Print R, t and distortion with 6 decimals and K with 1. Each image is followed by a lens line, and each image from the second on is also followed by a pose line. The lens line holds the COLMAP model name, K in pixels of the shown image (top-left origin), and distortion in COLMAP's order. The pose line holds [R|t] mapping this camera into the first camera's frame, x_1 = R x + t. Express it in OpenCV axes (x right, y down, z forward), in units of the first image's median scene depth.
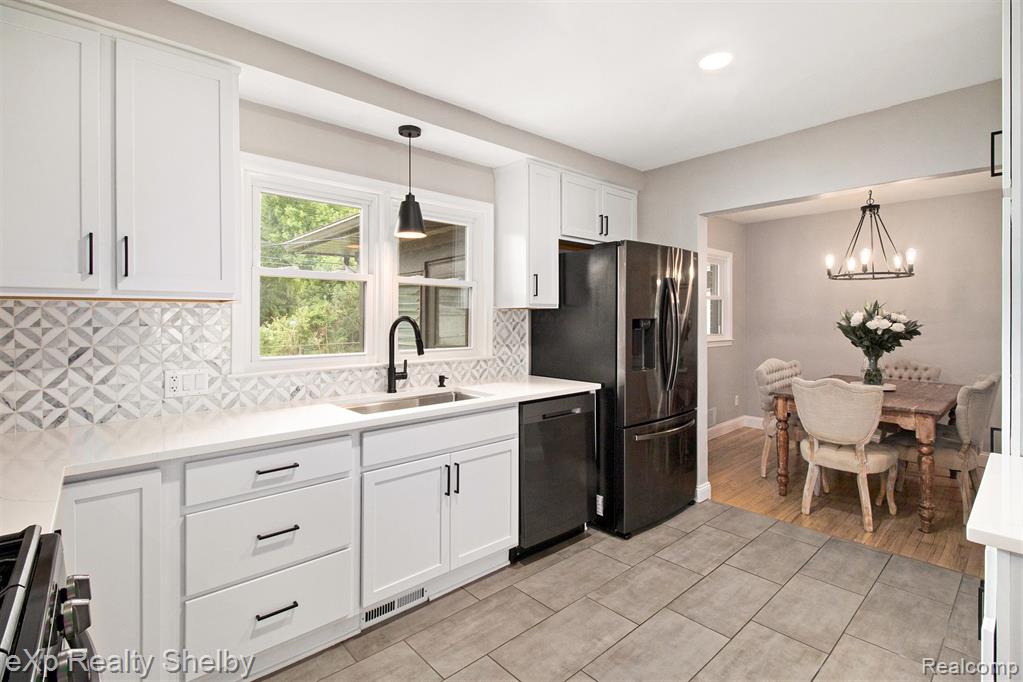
lens RADIAL K [[484.8, 0, 508.6], [0, 484.8, 322.8], [0, 0, 1]] dist [0.001812, -0.000238]
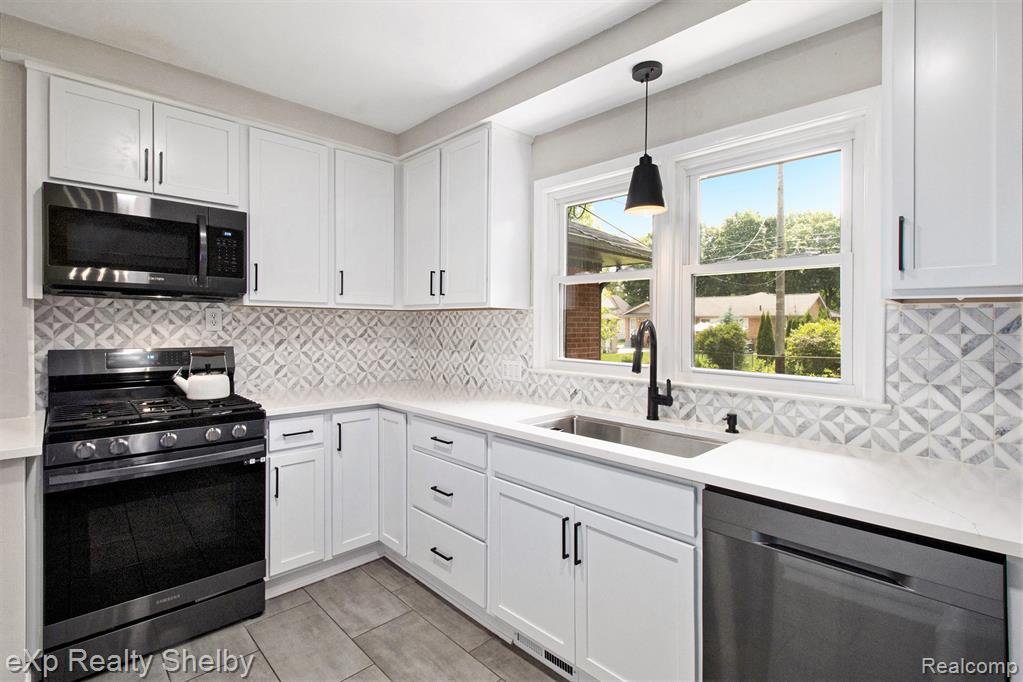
lens RADIAL K [[484.8, 0, 508.6], [0, 484.8, 322.8], [0, 0, 1]] dist [0.001812, -0.000238]
pose [[0.034154, -0.000384, -0.999417, 0.544488], [-0.018467, 0.999829, -0.001015, -0.004660], [0.999246, 0.018491, 0.034141, 0.775737]]
